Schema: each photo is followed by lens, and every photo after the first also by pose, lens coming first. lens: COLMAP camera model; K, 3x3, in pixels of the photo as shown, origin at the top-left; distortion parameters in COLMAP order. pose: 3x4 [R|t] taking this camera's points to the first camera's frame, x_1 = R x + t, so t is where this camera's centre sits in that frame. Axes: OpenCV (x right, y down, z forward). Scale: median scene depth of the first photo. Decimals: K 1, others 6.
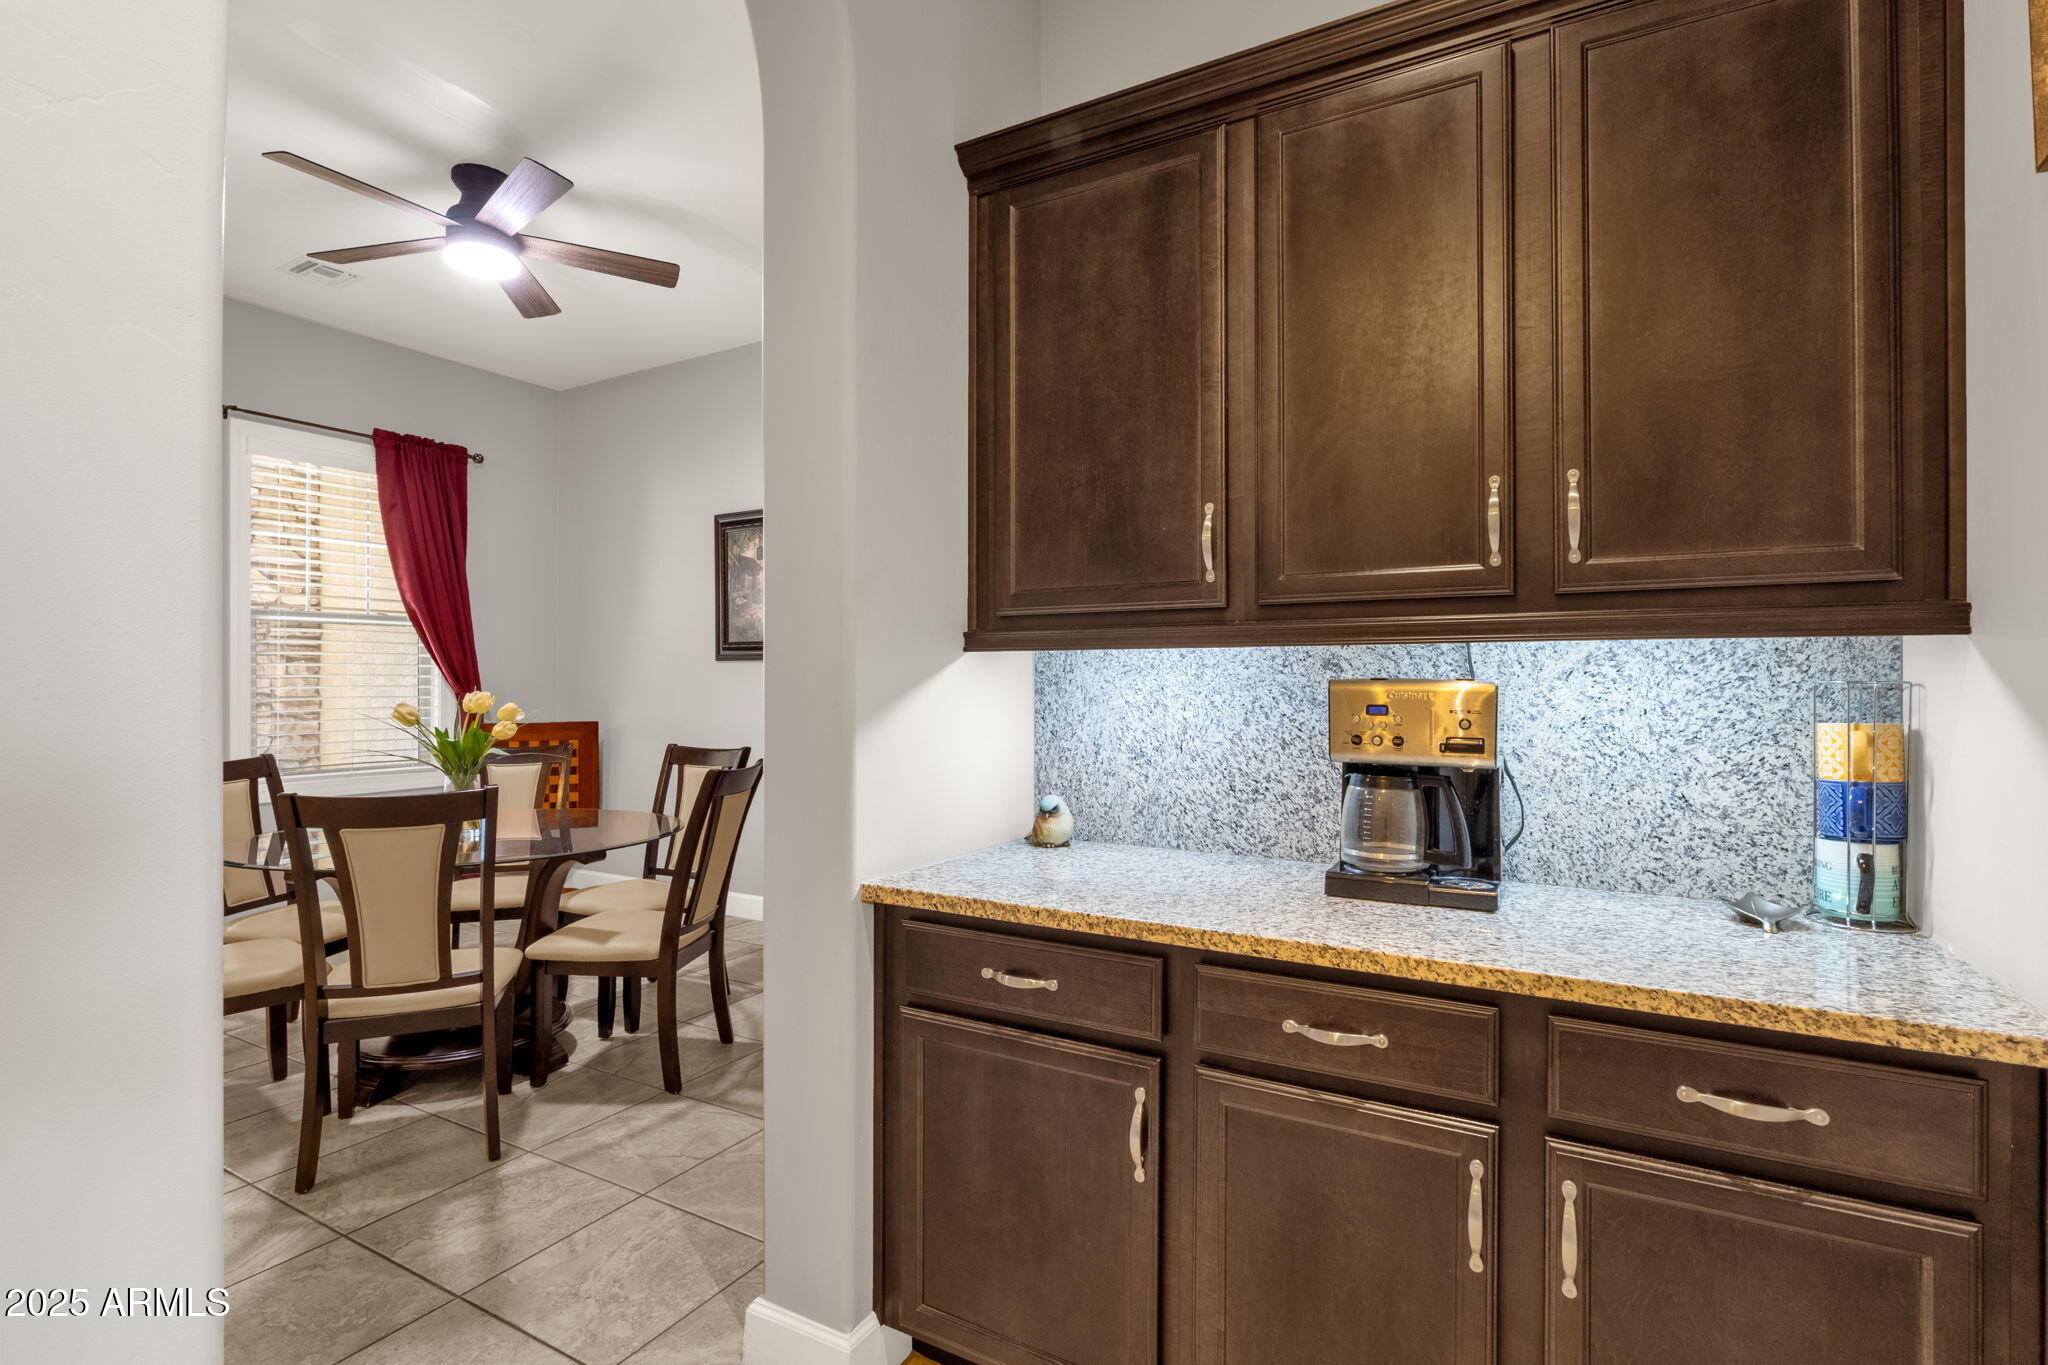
lens RADIAL K [[947.4, 0, 1020.5], [0, 947.4, 686.1], [0, 0, 1]] dist [-0.003918, -0.000004]
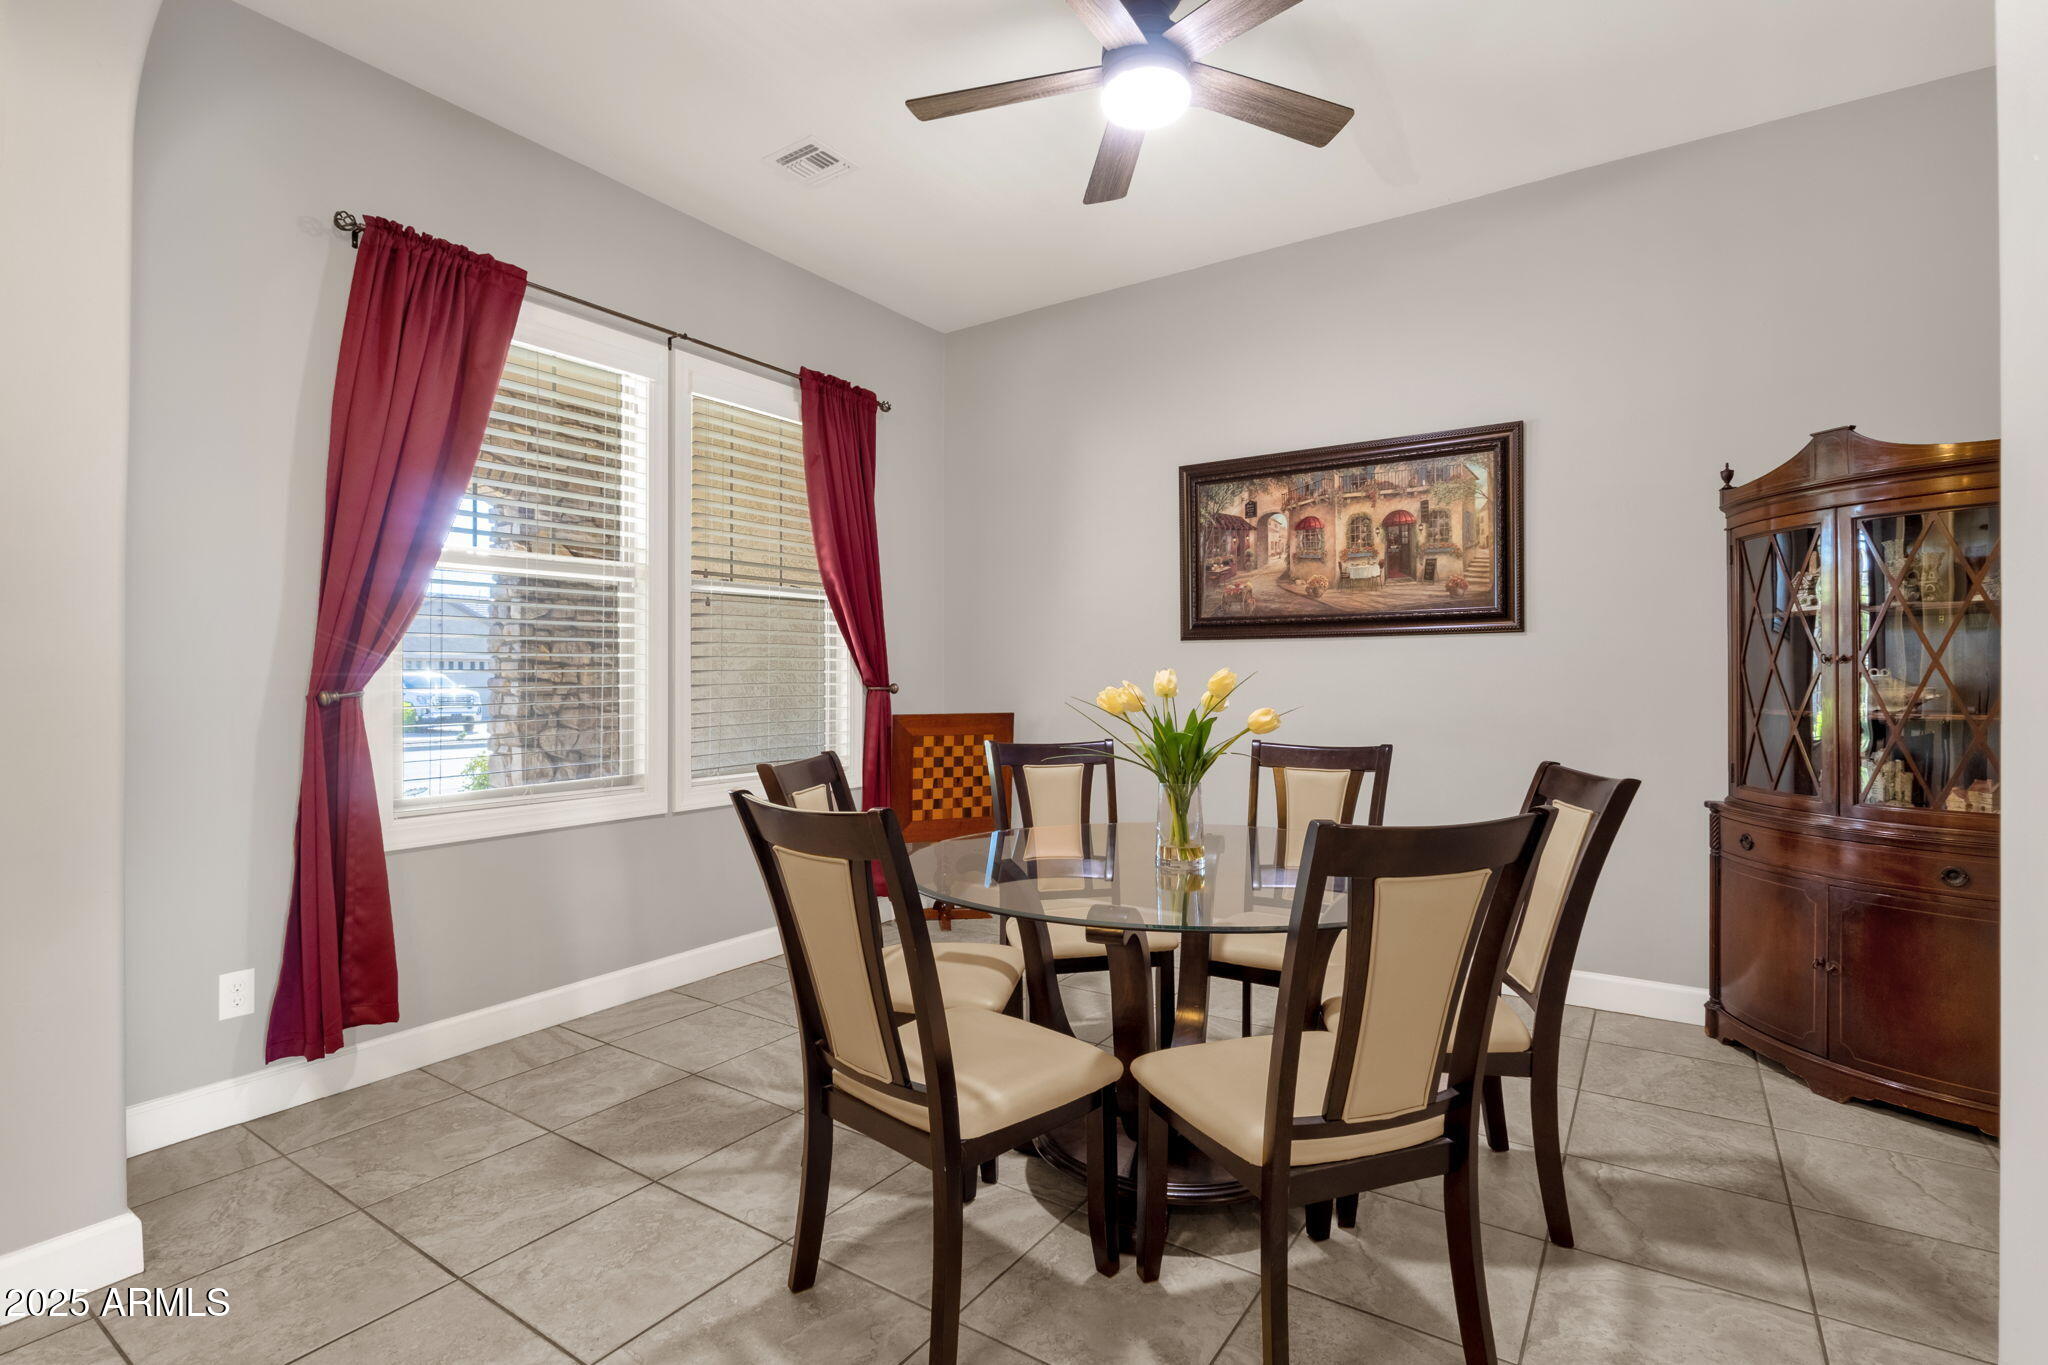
lens RADIAL K [[947.4, 0, 1033.1], [0, 947.4, 675.5], [0, 0, 1]] dist [-0.003918, -0.000004]
pose [[0.997928, -0.001730, -0.064320, -0.407788], [0.001411, 0.999986, -0.005009, 0.008367], [0.064328, 0.004908, 0.997917, 0.161653]]
